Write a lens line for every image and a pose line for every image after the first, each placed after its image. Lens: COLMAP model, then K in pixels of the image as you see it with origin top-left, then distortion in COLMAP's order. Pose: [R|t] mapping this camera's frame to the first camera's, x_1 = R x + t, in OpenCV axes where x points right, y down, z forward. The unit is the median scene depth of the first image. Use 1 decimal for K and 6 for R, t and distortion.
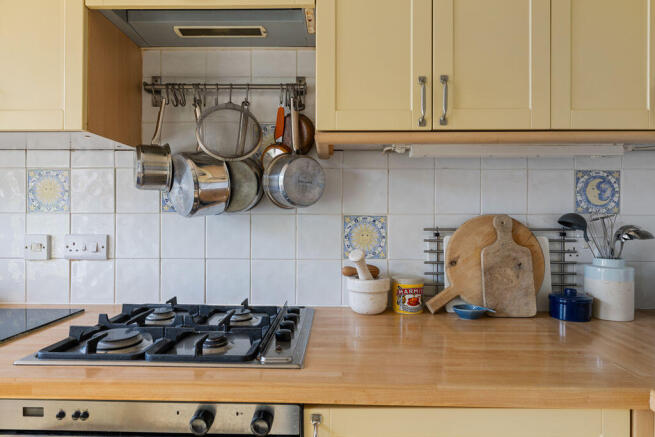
lens RADIAL K [[436.4, 0, 327.5], [0, 436.4, 218.5], [0, 0, 1]] dist [0.001862, 0.000484]
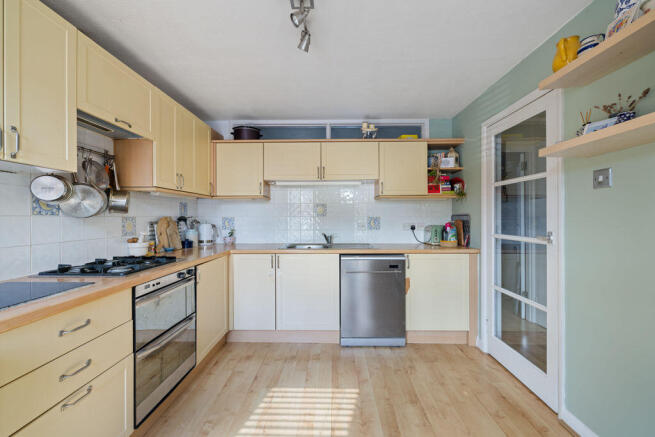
lens RADIAL K [[280.0, 0, 330.0], [0, 280.0, 216.3], [0, 0, 1]] dist [-0.000768, 0.000561]
pose [[-0.001637, -0.001495, 0.999998, -1.531801], [0.031560, 0.999501, 0.001546, 0.019717], [-0.999501, 0.031563, -0.001589, -0.104733]]
